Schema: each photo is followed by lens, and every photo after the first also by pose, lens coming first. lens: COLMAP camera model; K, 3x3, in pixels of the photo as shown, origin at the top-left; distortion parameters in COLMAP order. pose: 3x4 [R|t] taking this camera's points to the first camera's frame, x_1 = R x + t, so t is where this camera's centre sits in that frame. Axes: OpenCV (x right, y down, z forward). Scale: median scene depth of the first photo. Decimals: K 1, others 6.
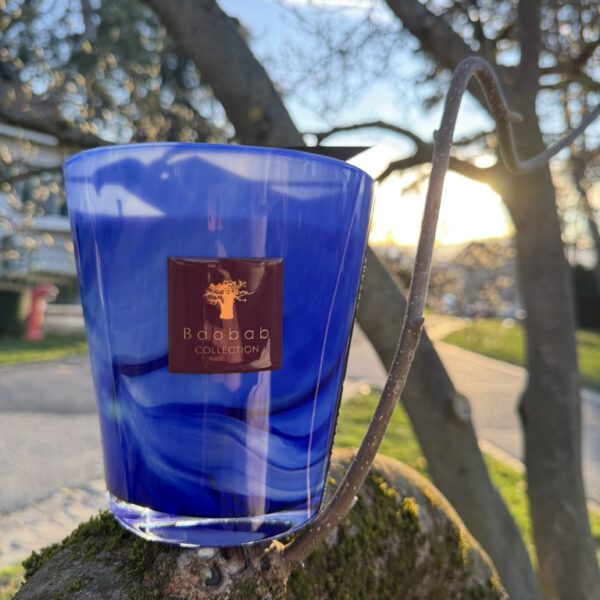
lens RADIAL K [[594.9, 0, 299.6], [0, 594.9, 301.1], [0, 0, 1]] dist [-0.019800, -0.025098]
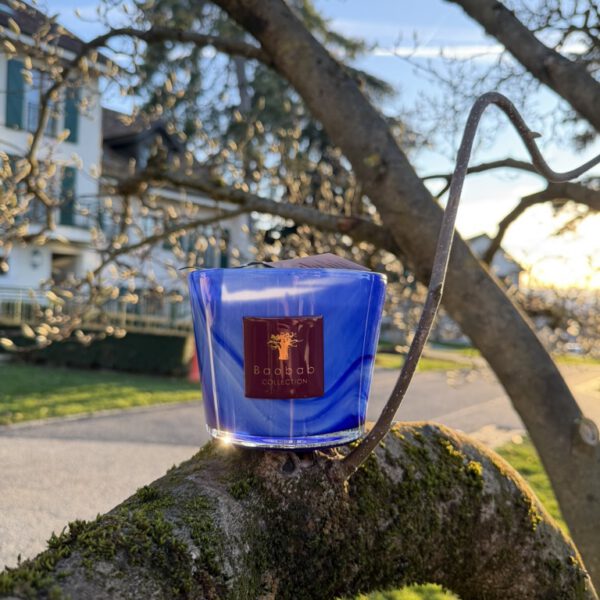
lens RADIAL K [[577.9, 0, 298.5], [0, 577.9, 300.1], [0, 0, 1]] dist [0.122435, -0.294762]
pose [[0.969246, -0.020721, -0.245222, 0.125429], [0.000373, 0.996572, -0.082733, 0.101242], [0.246095, 0.080097, 0.965930, -0.207636]]
